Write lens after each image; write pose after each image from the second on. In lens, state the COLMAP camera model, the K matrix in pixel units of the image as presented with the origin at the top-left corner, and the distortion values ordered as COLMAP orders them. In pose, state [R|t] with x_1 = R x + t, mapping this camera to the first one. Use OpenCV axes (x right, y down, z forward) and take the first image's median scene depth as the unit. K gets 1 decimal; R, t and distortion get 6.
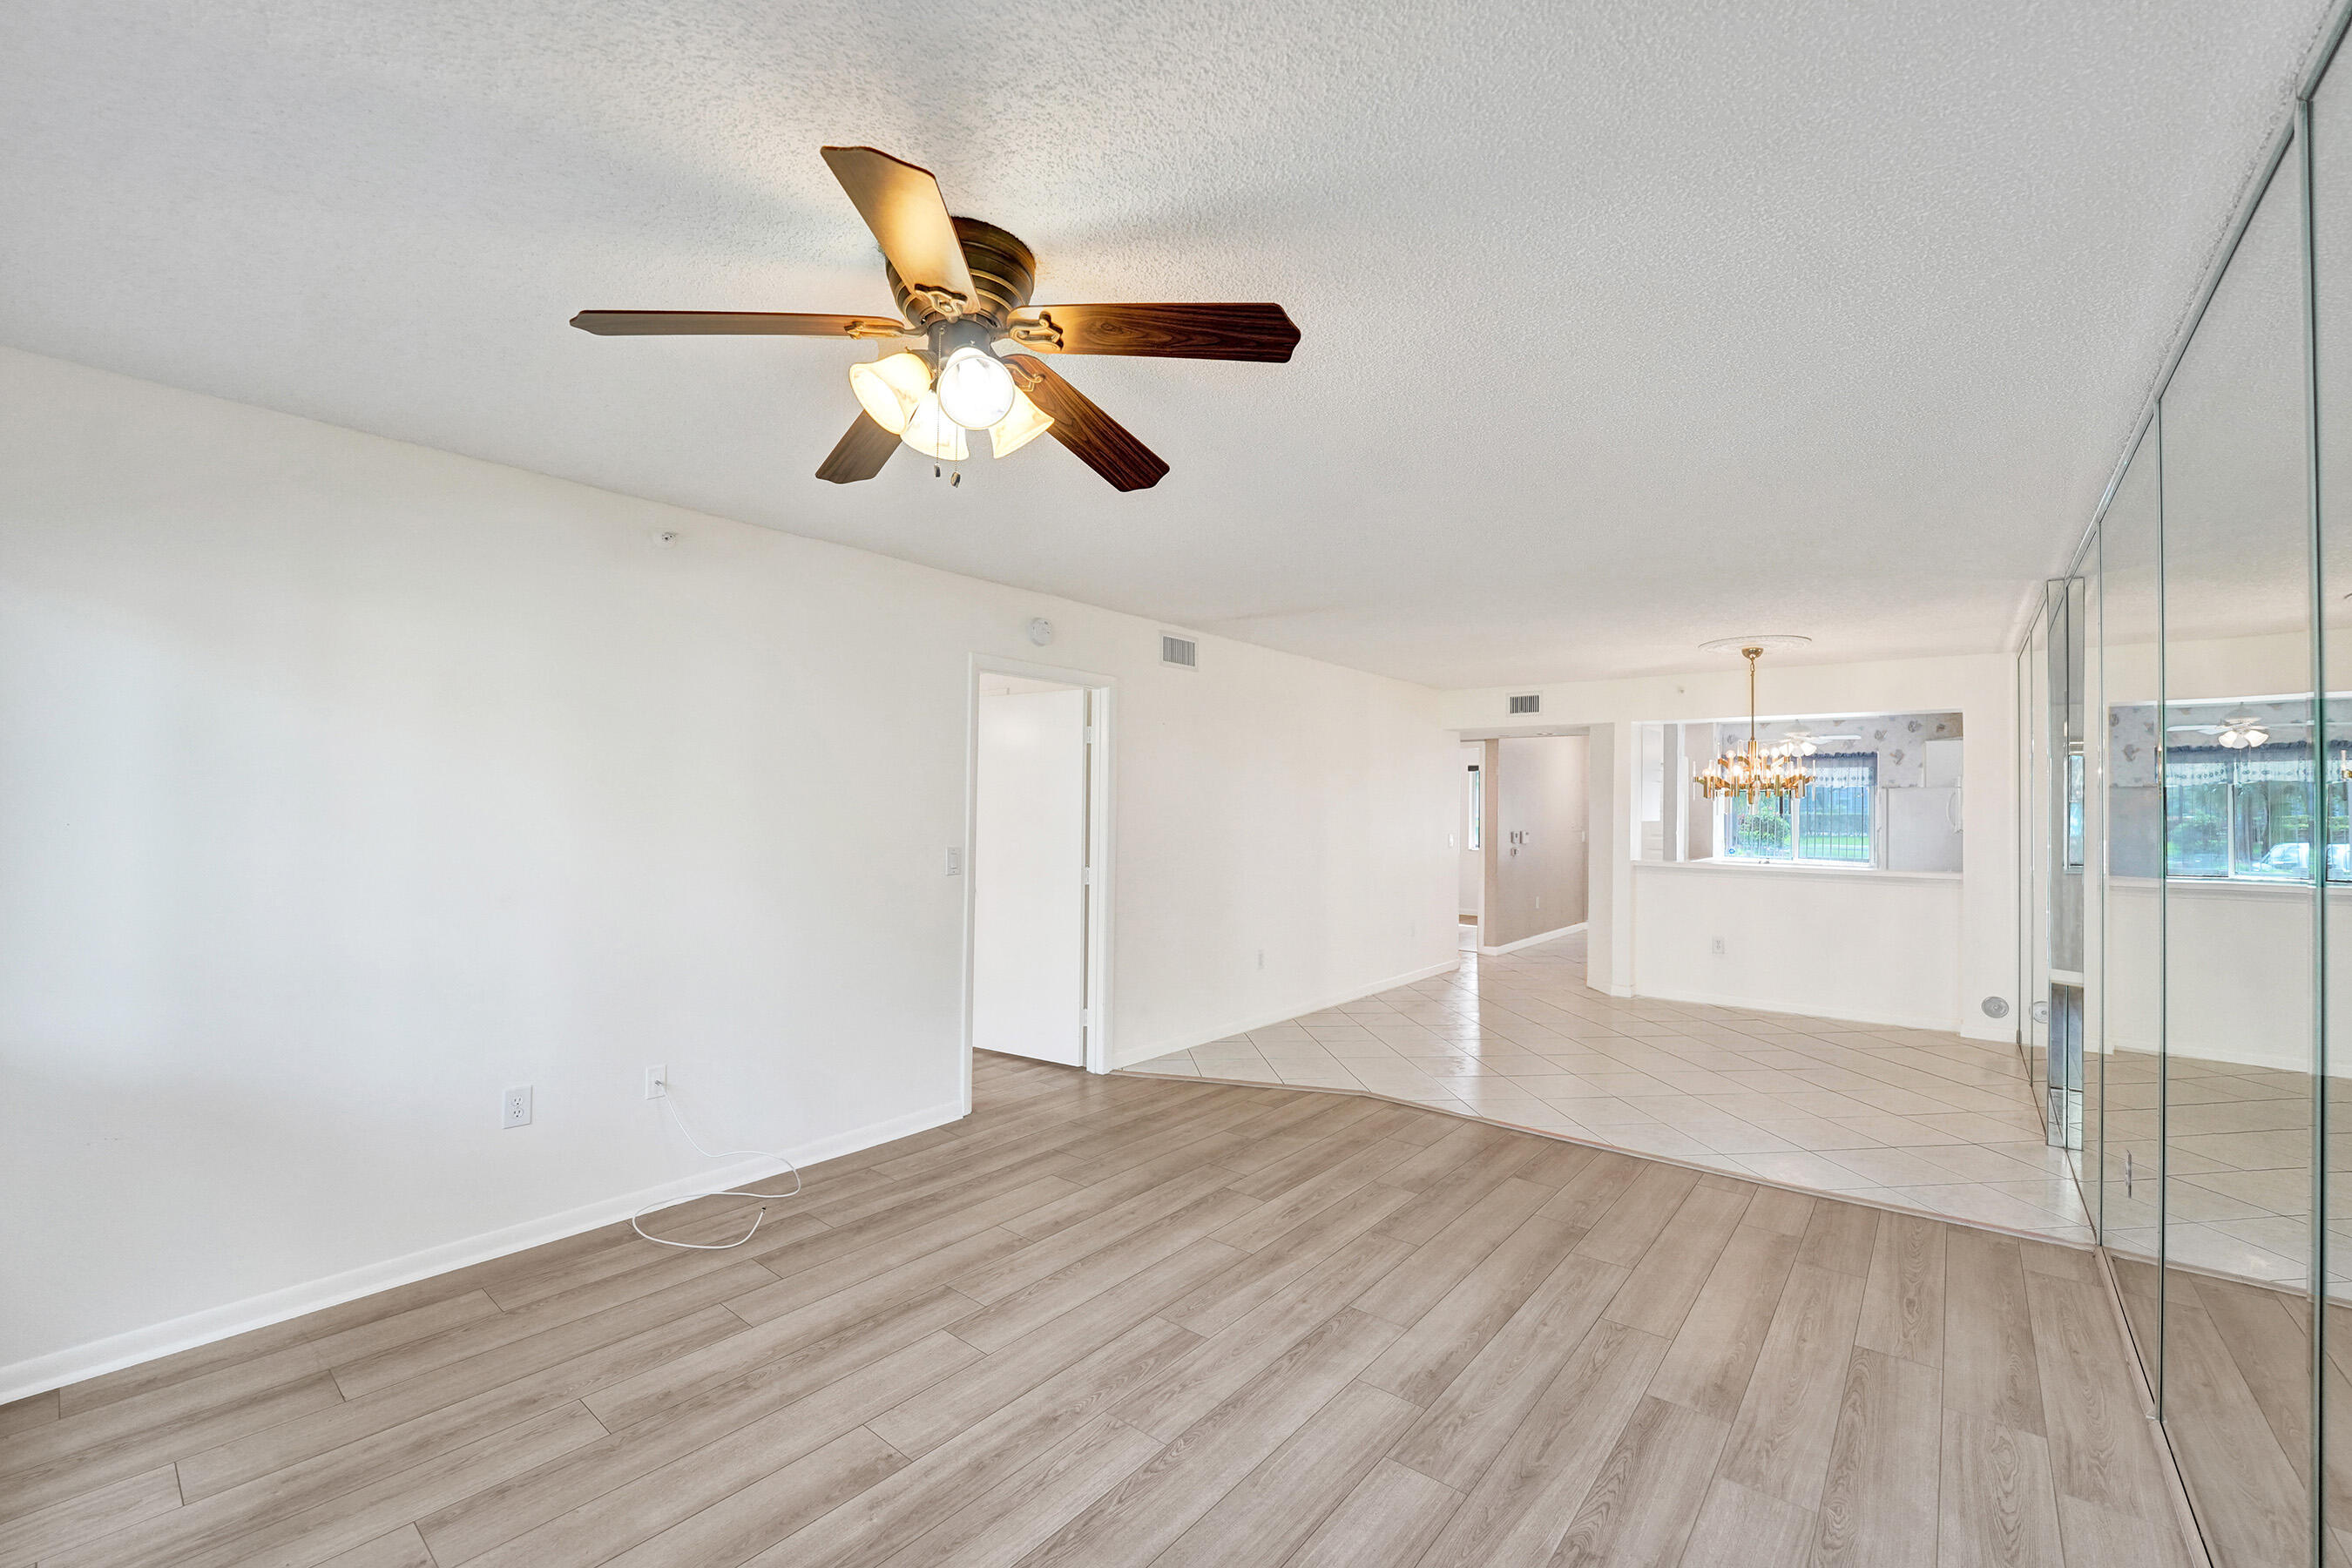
lens RADIAL K [[963.2, 0, 1172.2], [0, 963.2, 789.5], [0, 0, 1]] dist [-0.027950, 0.002743]
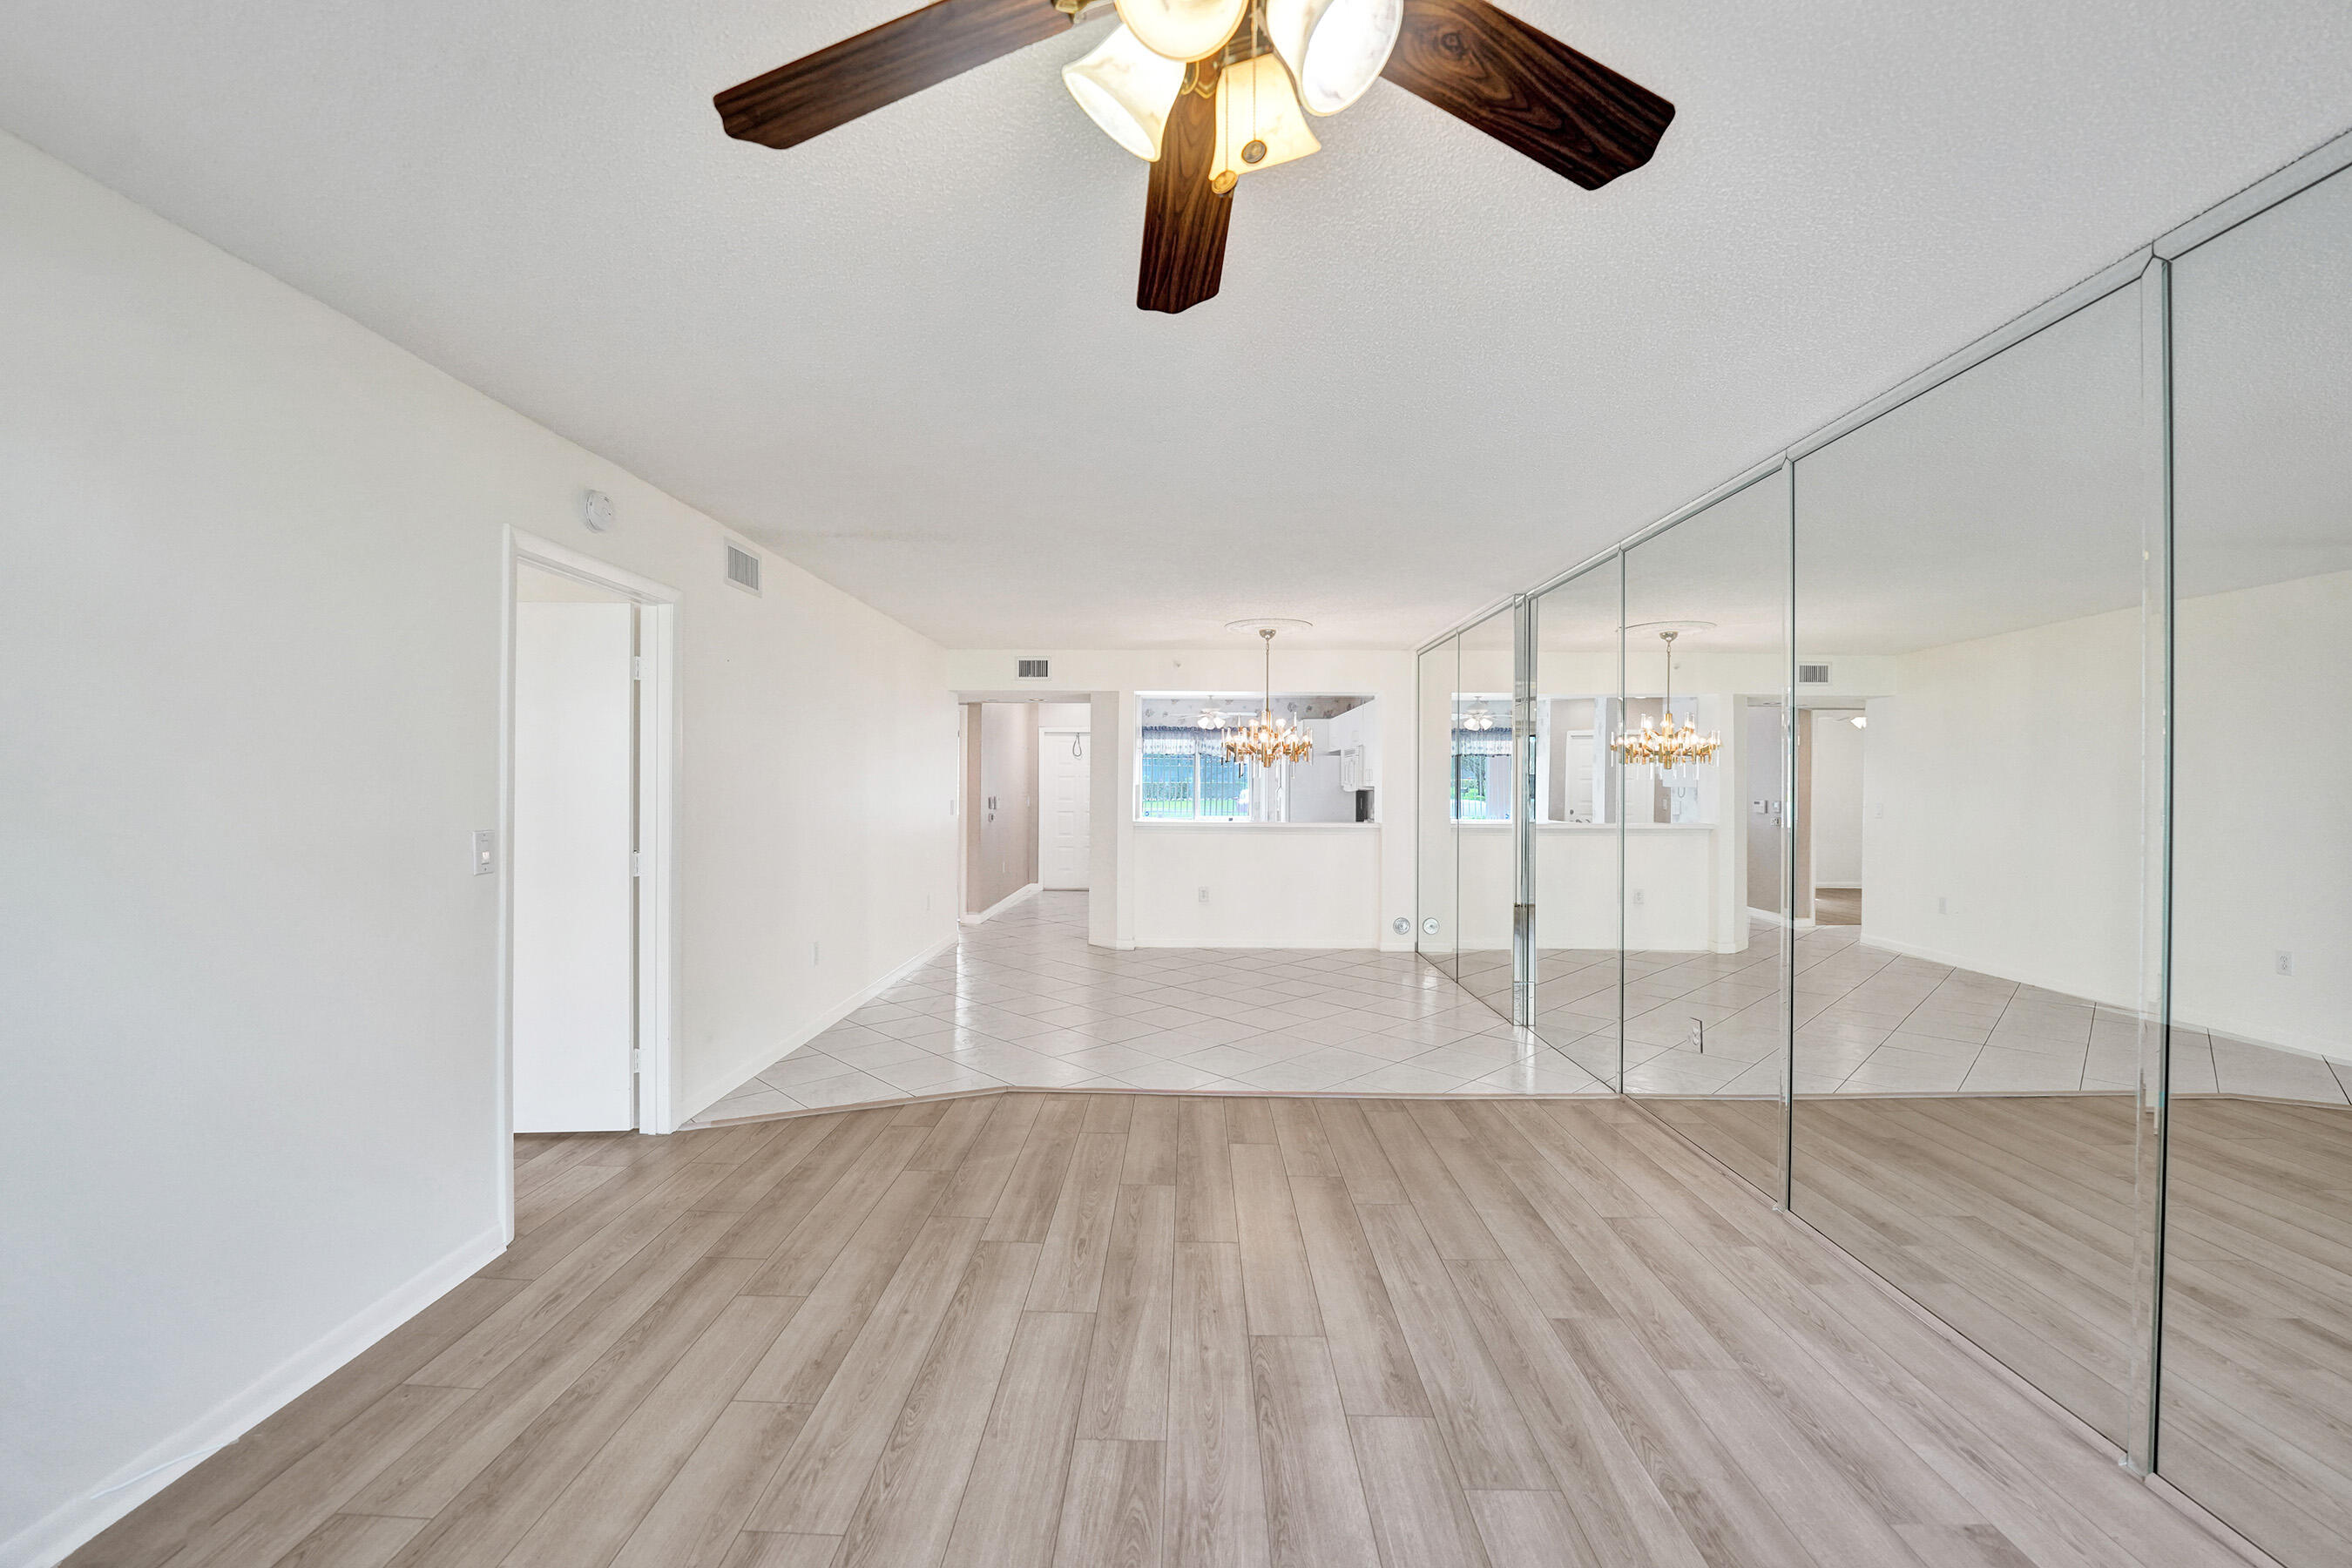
lens RADIAL K [[963.2, 0, 1162.4], [0, 963.2, 779.1], [0, 0, 1]] dist [-0.027950, 0.002743]
pose [[0.788585, -0.005808, 0.614899, -0.237773], [-0.007326, 0.999796, 0.018839, 0.010630], [-0.614882, -0.019361, 0.788381, 0.216163]]
